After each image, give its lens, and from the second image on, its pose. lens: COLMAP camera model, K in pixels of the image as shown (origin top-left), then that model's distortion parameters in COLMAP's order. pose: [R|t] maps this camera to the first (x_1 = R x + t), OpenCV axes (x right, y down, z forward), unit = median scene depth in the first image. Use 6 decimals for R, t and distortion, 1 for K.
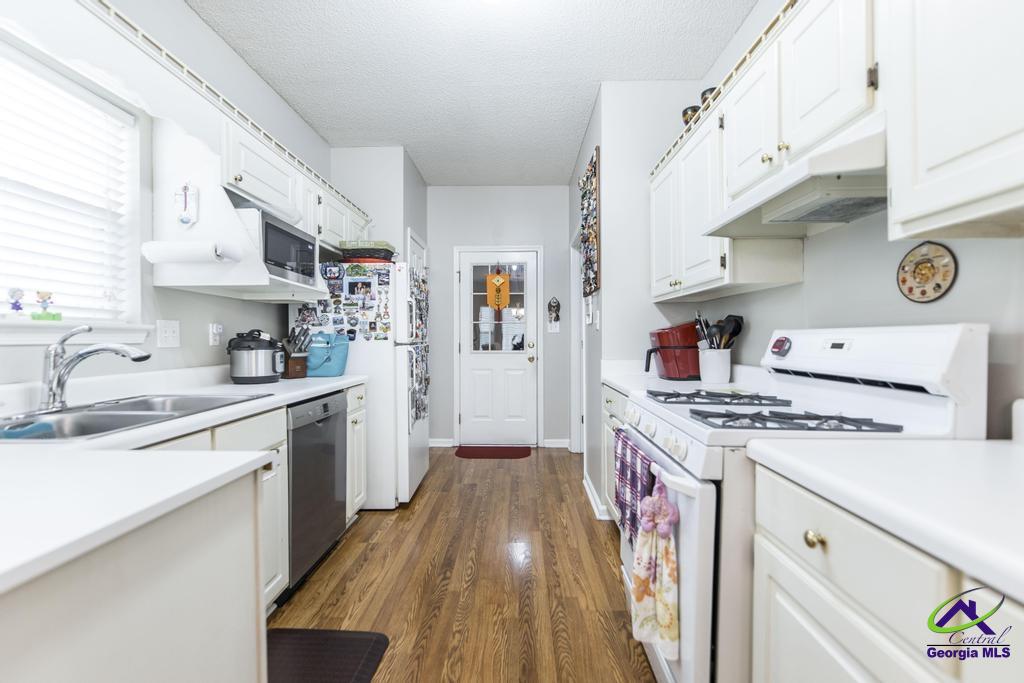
lens RADIAL K [[447.7, 0, 512.2], [0, 447.7, 341.1], [0, 0, 1]] dist [0.006938, -0.000090]
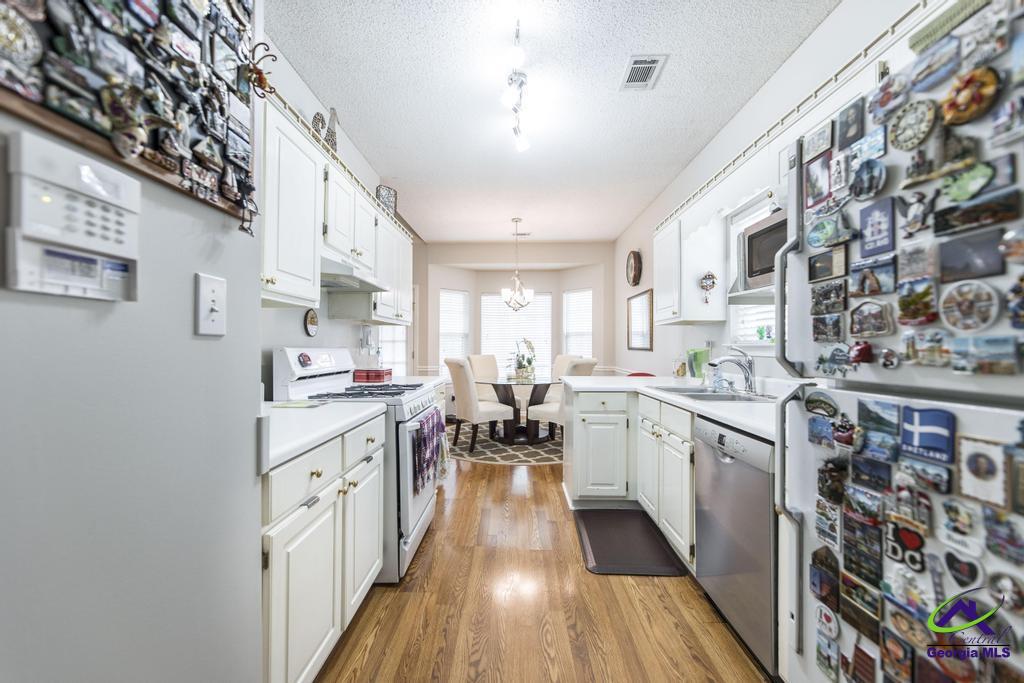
lens RADIAL K [[416.8, 0, 506.0], [0, 416.8, 344.1], [0, 0, 1]] dist [-0.016606, -0.000136]
pose [[-0.999998, -0.000826, 0.001741, -0.018593], [-0.000822, 0.999998, 0.001913, -0.031837], [-0.001742, 0.001912, -0.999997, 1.882353]]
